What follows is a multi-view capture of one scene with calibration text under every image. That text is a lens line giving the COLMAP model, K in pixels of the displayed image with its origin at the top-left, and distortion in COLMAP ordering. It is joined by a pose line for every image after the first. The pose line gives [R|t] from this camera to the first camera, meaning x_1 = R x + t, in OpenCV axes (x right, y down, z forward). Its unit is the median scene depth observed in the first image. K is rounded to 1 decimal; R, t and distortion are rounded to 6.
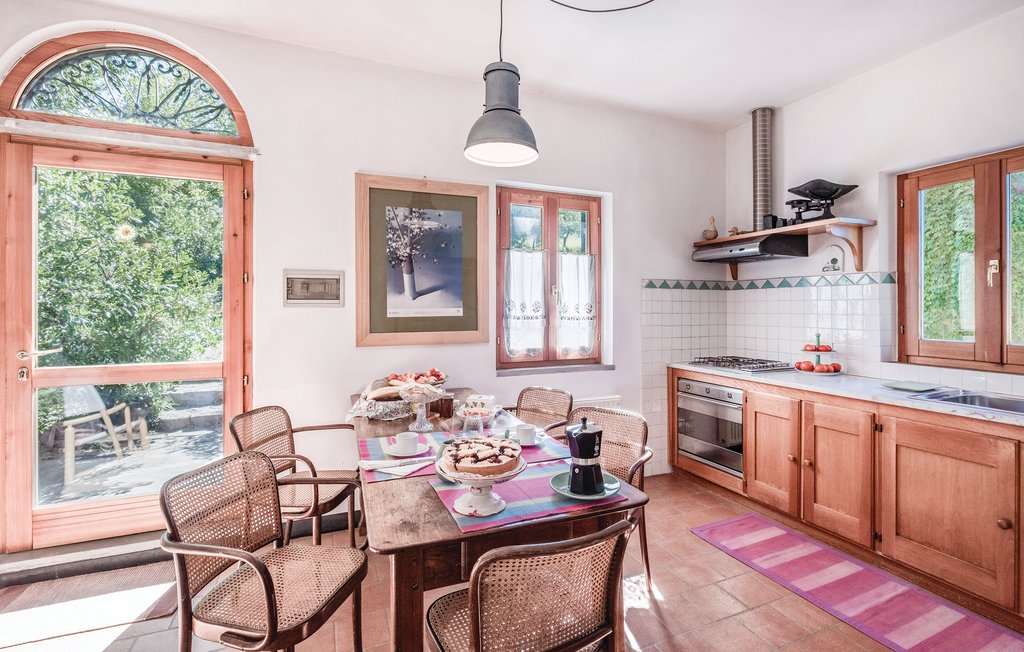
lens RADIAL K [[451.3, 0, 510.2], [0, 451.3, 306.0], [0, 0, 1]] dist [-0.000192, 0.000057]
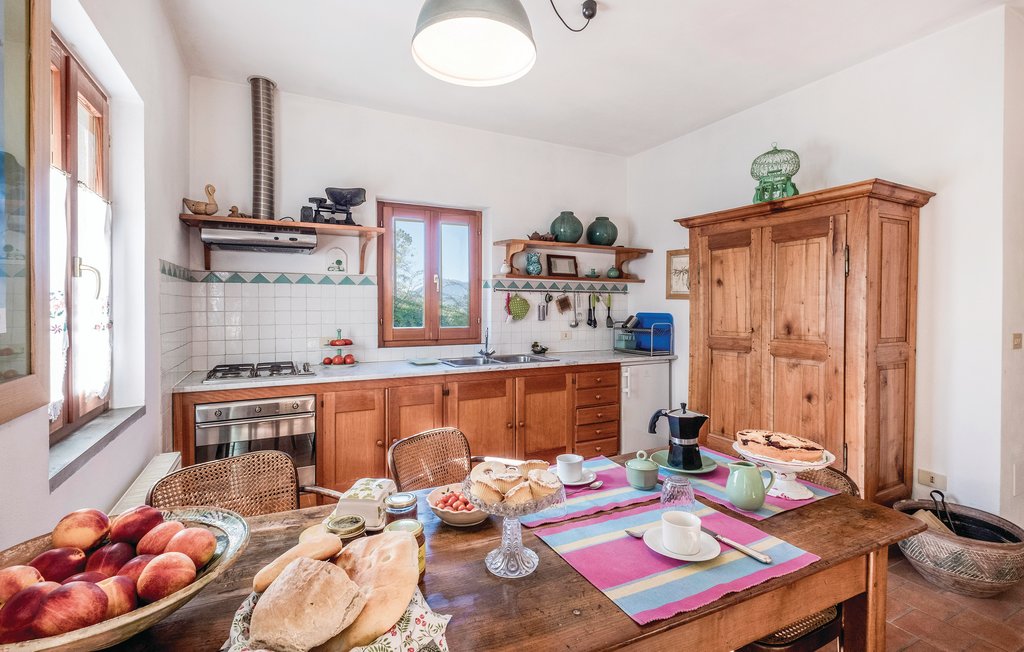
lens RADIAL K [[451.3, 0, 510.2], [0, 451.3, 306.0], [0, 0, 1]] dist [-0.000192, 0.000057]
pose [[-0.054811, -0.006170, 0.998478, -0.376950], [-0.003456, 0.999976, 0.005990, -0.001050], [-0.998491, -0.003122, -0.054831, 0.603324]]
